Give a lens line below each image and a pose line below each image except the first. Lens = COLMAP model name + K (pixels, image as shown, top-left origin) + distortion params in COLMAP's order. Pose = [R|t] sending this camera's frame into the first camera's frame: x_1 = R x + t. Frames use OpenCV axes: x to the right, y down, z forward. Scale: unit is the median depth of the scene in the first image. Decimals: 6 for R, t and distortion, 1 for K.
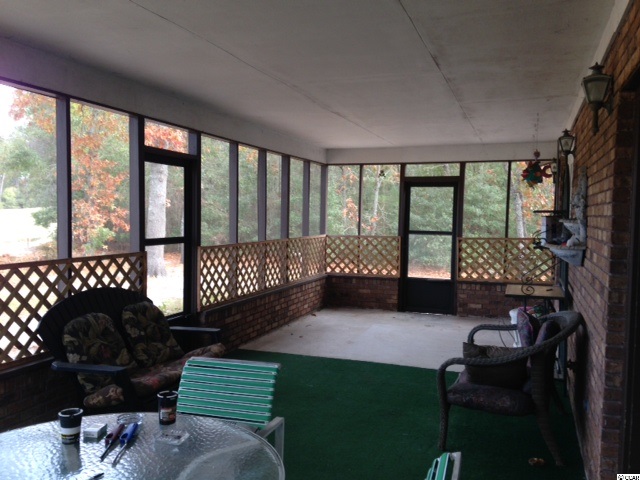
lens RADIAL K [[581.9, 0, 320.0], [0, 581.9, 240.0], [0, 0, 1]] dist [0.180717, -0.316501]
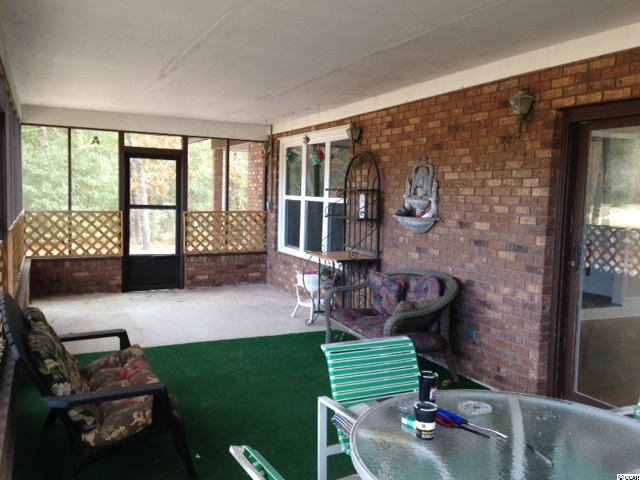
lens RADIAL K [[581.9, 0, 320.0], [0, 581.9, 240.0], [0, 0, 1]] dist [0.180717, -0.316501]
pose [[0.701332, -0.051195, 0.710994, -0.308594], [0.017029, 0.998336, 0.055088, -0.006866], [-0.712631, -0.026527, 0.701037, 0.123111]]
